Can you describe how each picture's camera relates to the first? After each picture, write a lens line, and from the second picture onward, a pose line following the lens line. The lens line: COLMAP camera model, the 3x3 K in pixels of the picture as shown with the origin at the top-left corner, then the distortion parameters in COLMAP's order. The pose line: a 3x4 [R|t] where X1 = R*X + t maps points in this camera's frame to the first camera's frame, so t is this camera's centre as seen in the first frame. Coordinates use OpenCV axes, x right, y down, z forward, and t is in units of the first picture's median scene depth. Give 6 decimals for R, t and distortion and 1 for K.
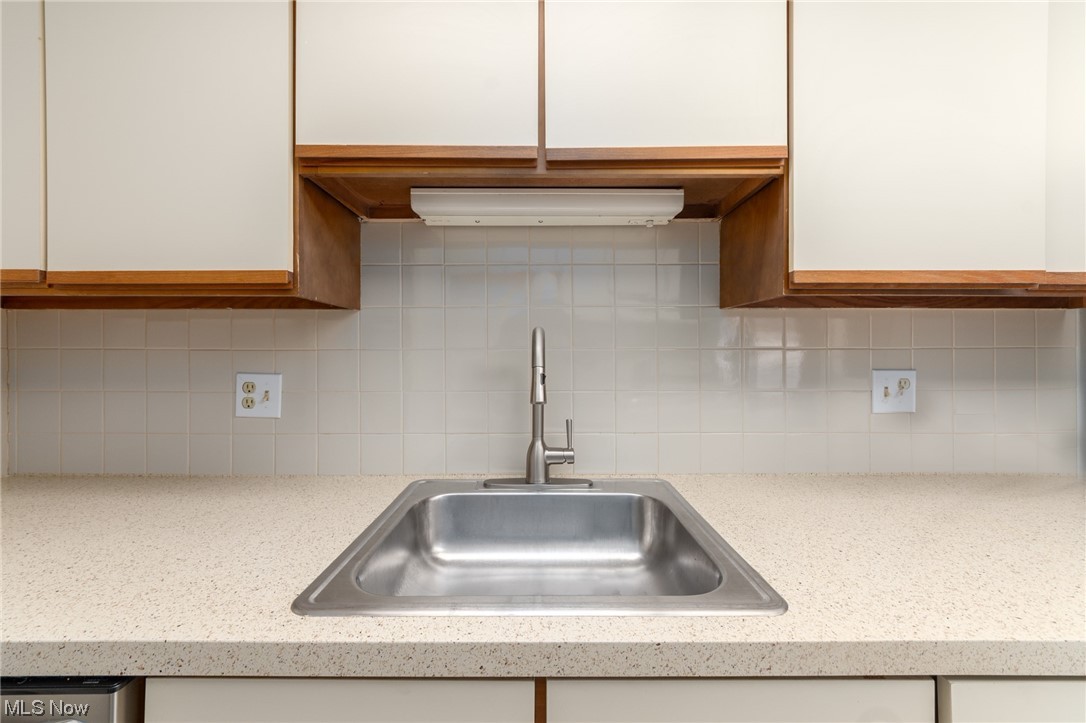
lens RADIAL K [[410.7, 0, 543.0], [0, 410.7, 361.5], [0, 0, 1]] dist [-0.000007, 0.000003]
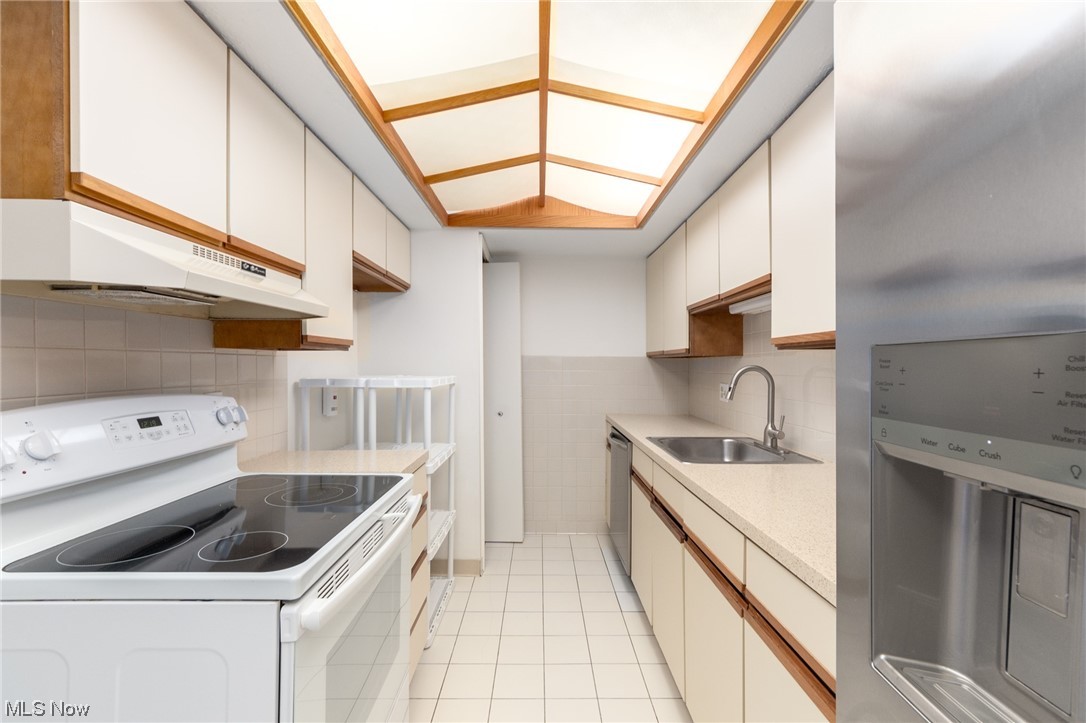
lens RADIAL K [[452.4, 0, 543.0], [0, 452.4, 361.5], [0, 0, 1]] dist [-0.002063, -0.000437]
pose [[0.003998, -0.011983, -0.999920, 2.062162], [-0.018230, 0.999761, -0.012054, -0.050135], [0.999826, 0.018276, 0.003778, -0.050269]]
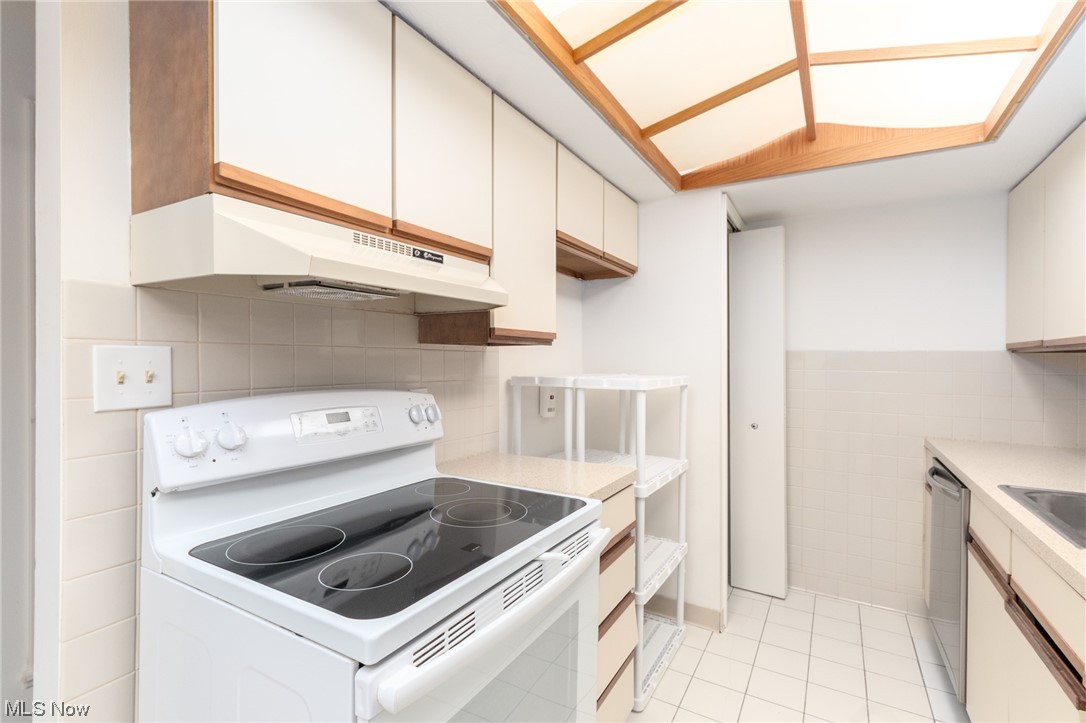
lens RADIAL K [[491.4, 0, 558.5], [0, 491.4, 364.0], [0, 0, 1]] dist [0.000000, 0.000304]
pose [[-0.497429, -0.002804, -0.867500, 1.711223], [-0.022345, 0.999704, 0.009582, -0.052442], [0.867217, 0.024150, -0.497344, 0.065901]]
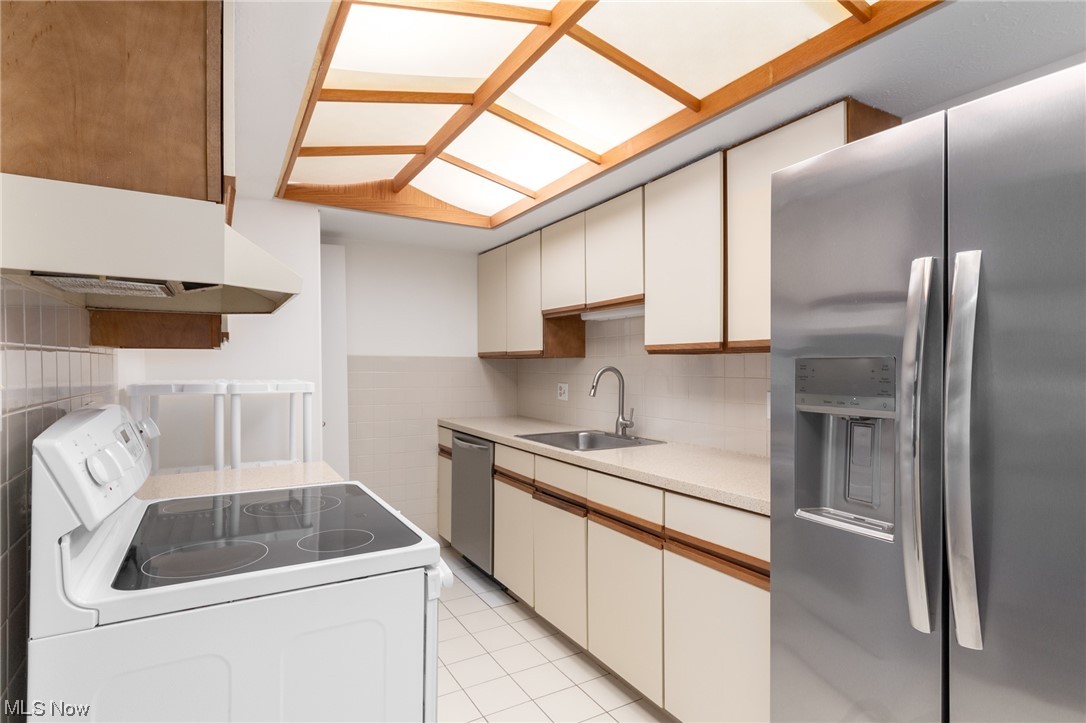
lens RADIAL K [[555.8, 0, 543.0], [0, 555.8, 361.5], [0, 0, 1]] dist [0.001011, 0.000255]
pose [[0.500624, -0.008783, -0.865620, 2.392038], [-0.014151, 0.999732, -0.018328, -0.041354], [0.865549, 0.021424, 0.500365, -0.878243]]
